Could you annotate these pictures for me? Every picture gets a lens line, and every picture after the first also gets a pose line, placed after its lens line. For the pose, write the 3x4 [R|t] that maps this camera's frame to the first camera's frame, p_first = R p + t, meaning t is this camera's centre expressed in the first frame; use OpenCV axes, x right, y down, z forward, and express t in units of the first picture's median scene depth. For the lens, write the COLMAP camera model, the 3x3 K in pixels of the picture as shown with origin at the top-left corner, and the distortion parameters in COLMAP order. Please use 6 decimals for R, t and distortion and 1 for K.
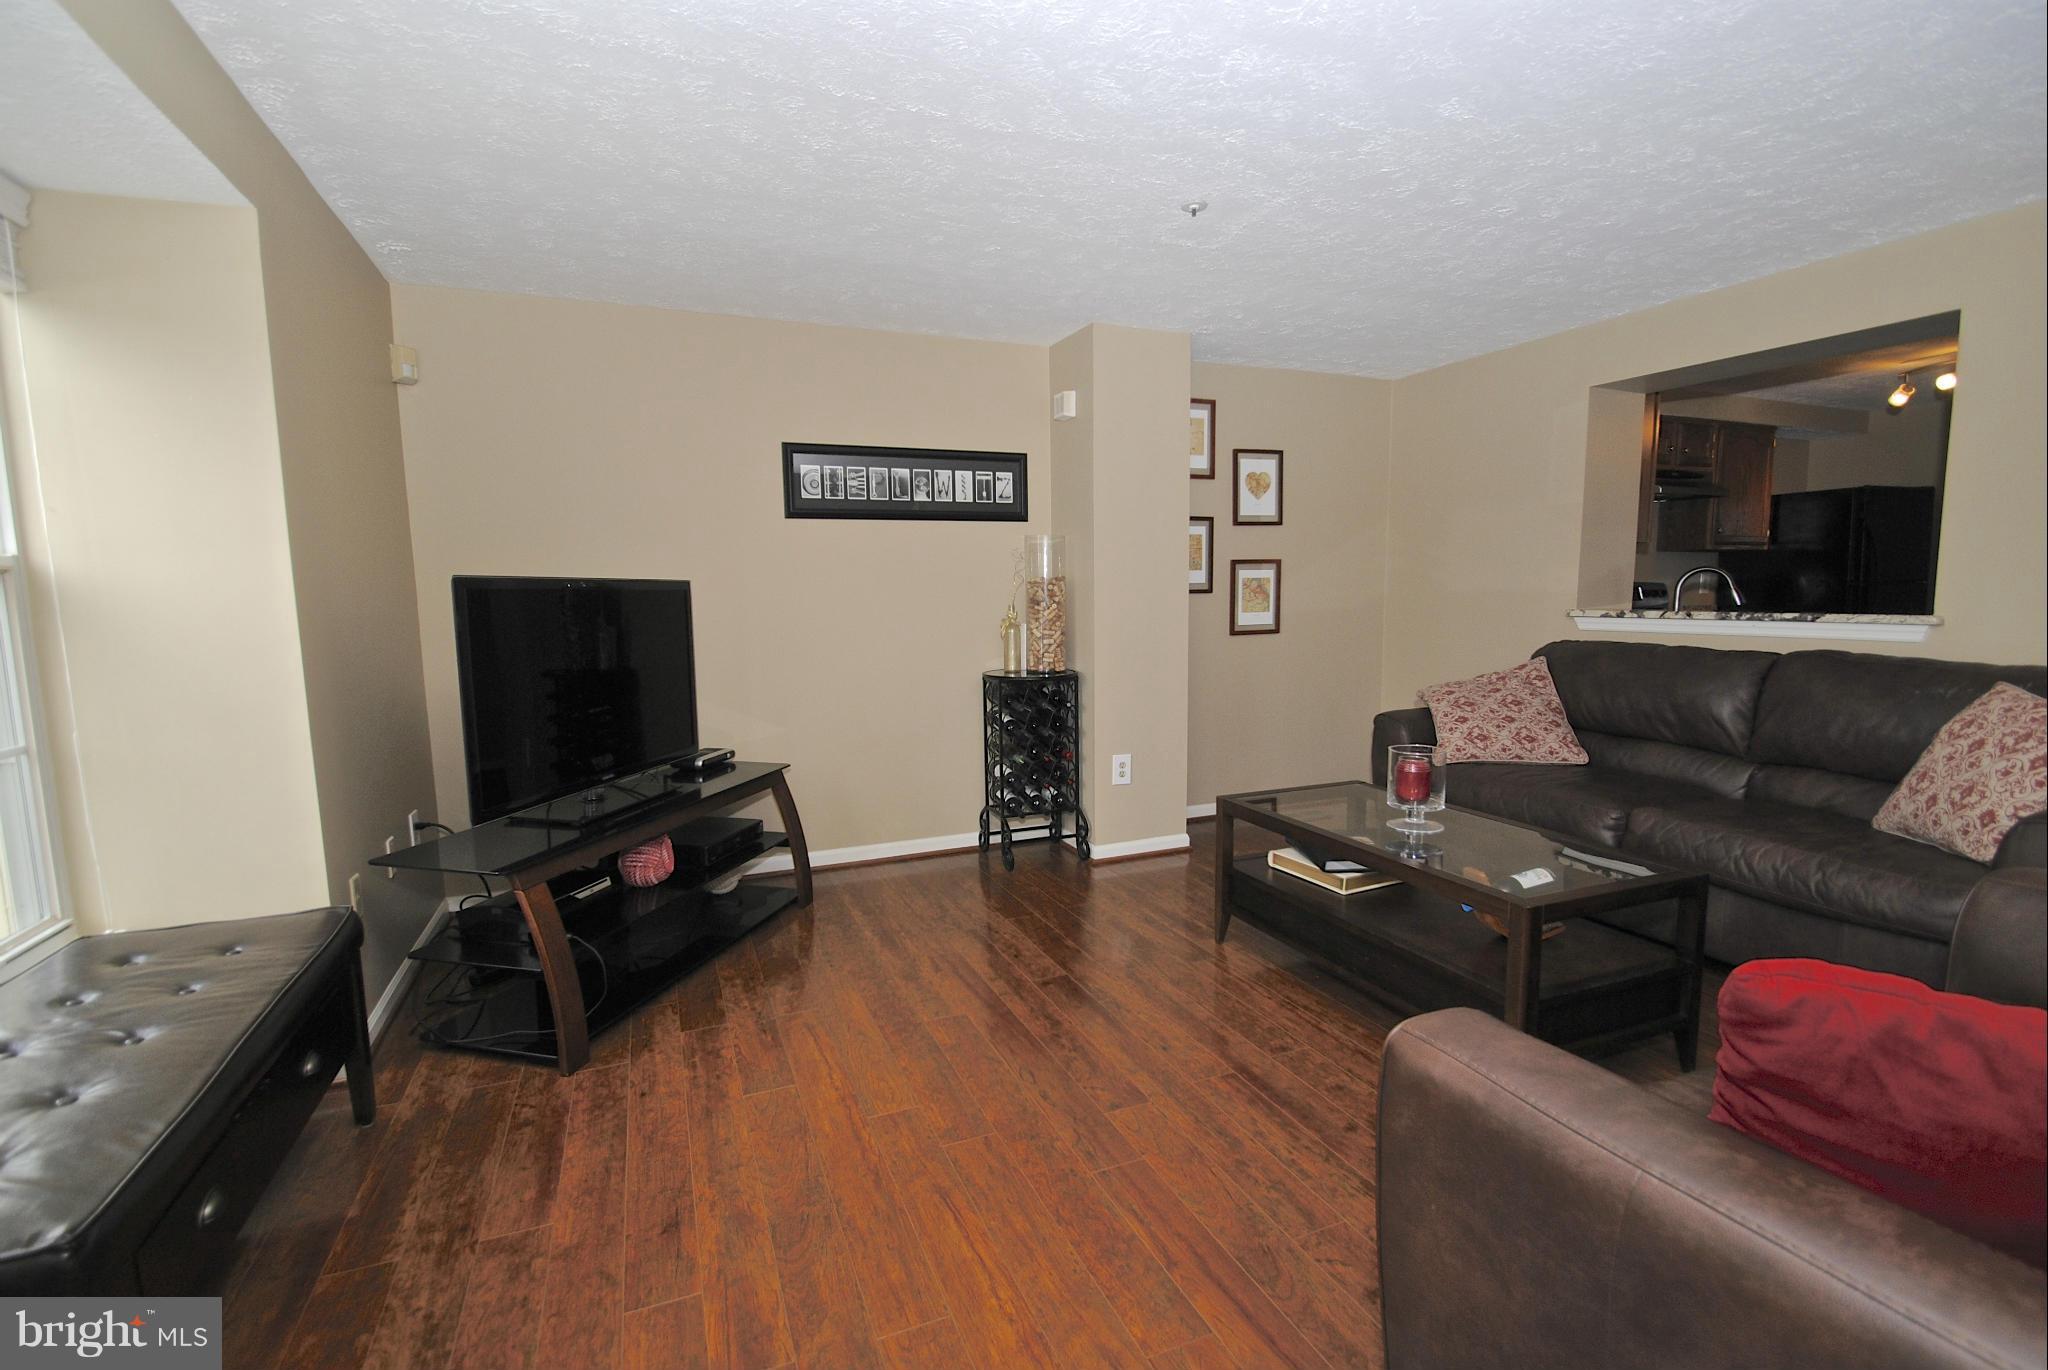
lens RADIAL K [[896.8, 0, 1011.8], [0, 896.8, 695.4], [0, 0, 1]] dist [0.015971, -0.020909]
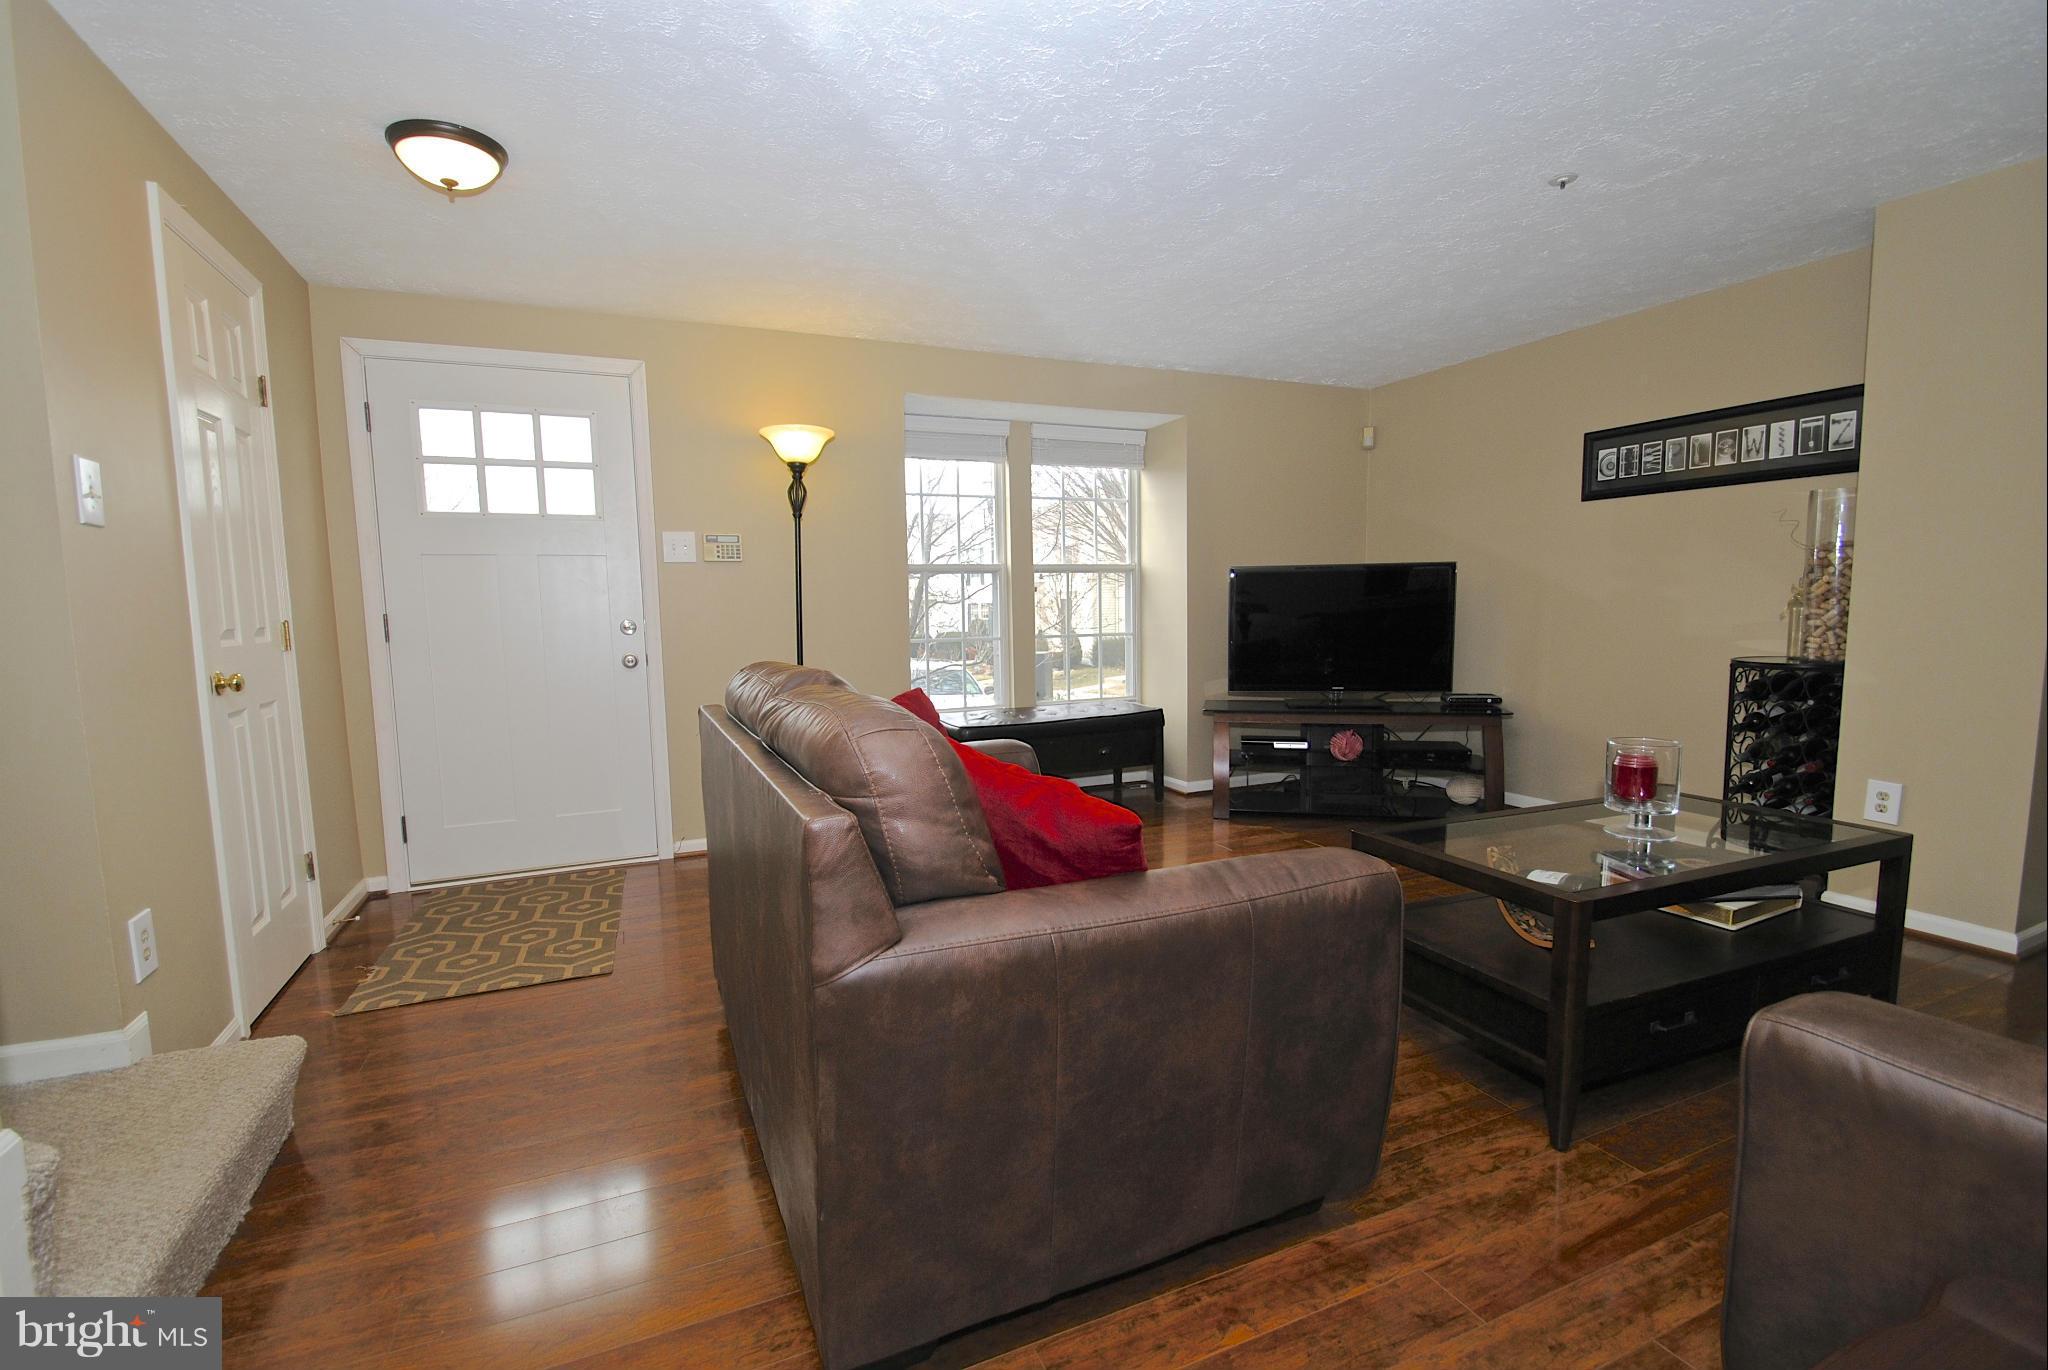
lens RADIAL K [[896.8, 0, 1011.8], [0, 896.8, 695.4], [0, 0, 1]] dist [0.015971, -0.020909]
pose [[0.025426, 0.118716, -0.992603, 0.923110], [-0.097699, 0.988465, 0.115719, -0.020491], [0.994891, 0.094034, 0.036732, 0.294741]]
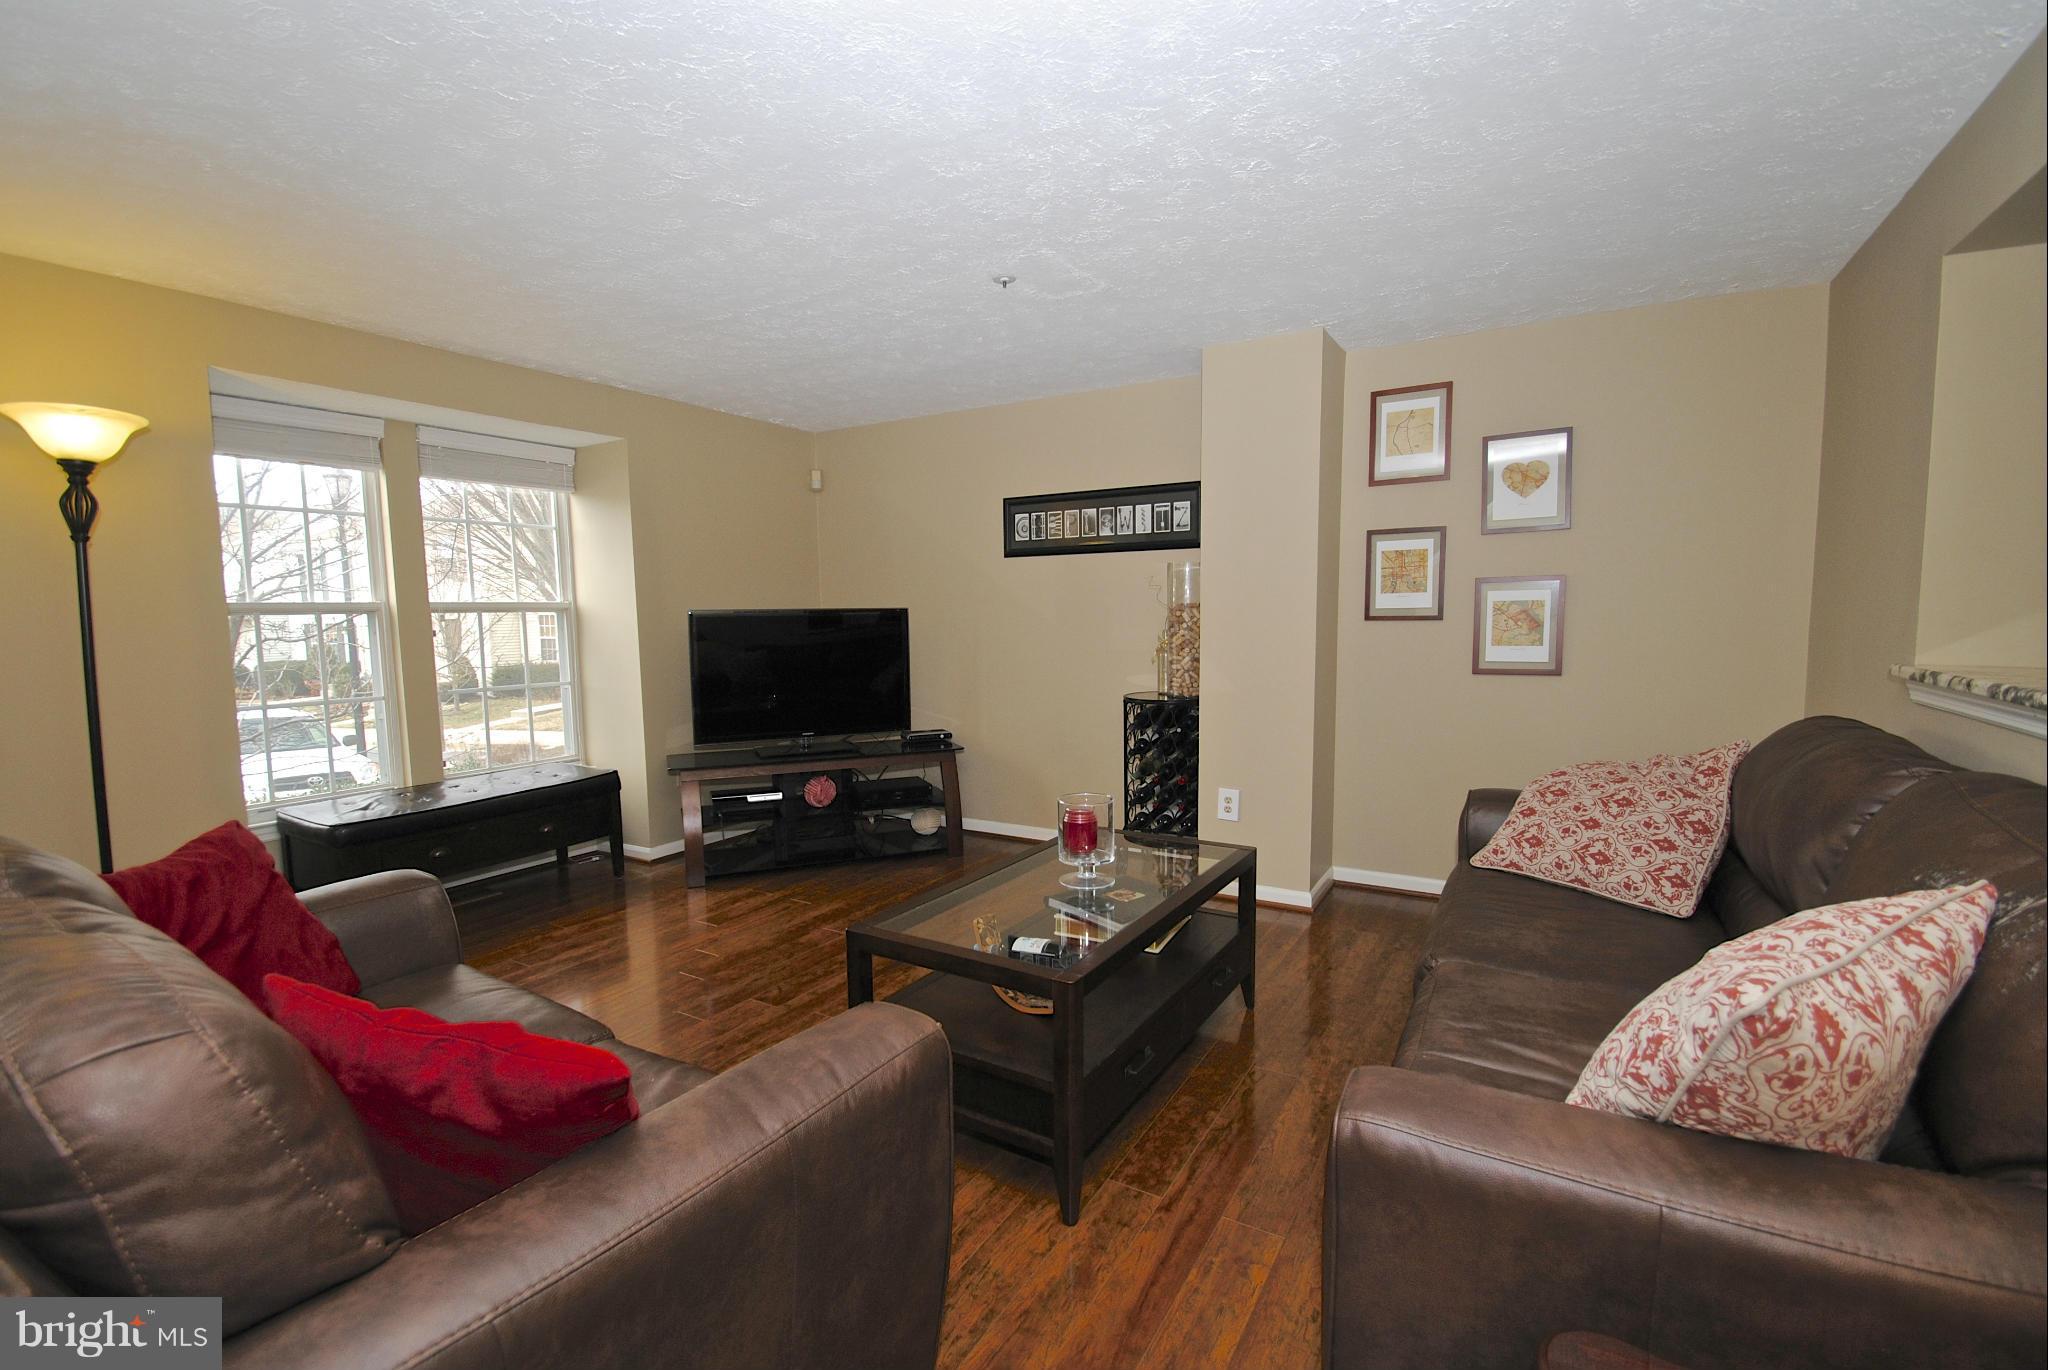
lens RADIAL K [[896.8, 0, 1011.8], [0, 896.8, 695.4], [0, 0, 1]] dist [0.015971, -0.020909]
pose [[0.600628, 0.083934, -0.795111, 0.831033], [-0.087421, 0.995406, 0.039040, -0.057072], [0.794735, 0.046061, 0.605207, 0.263720]]
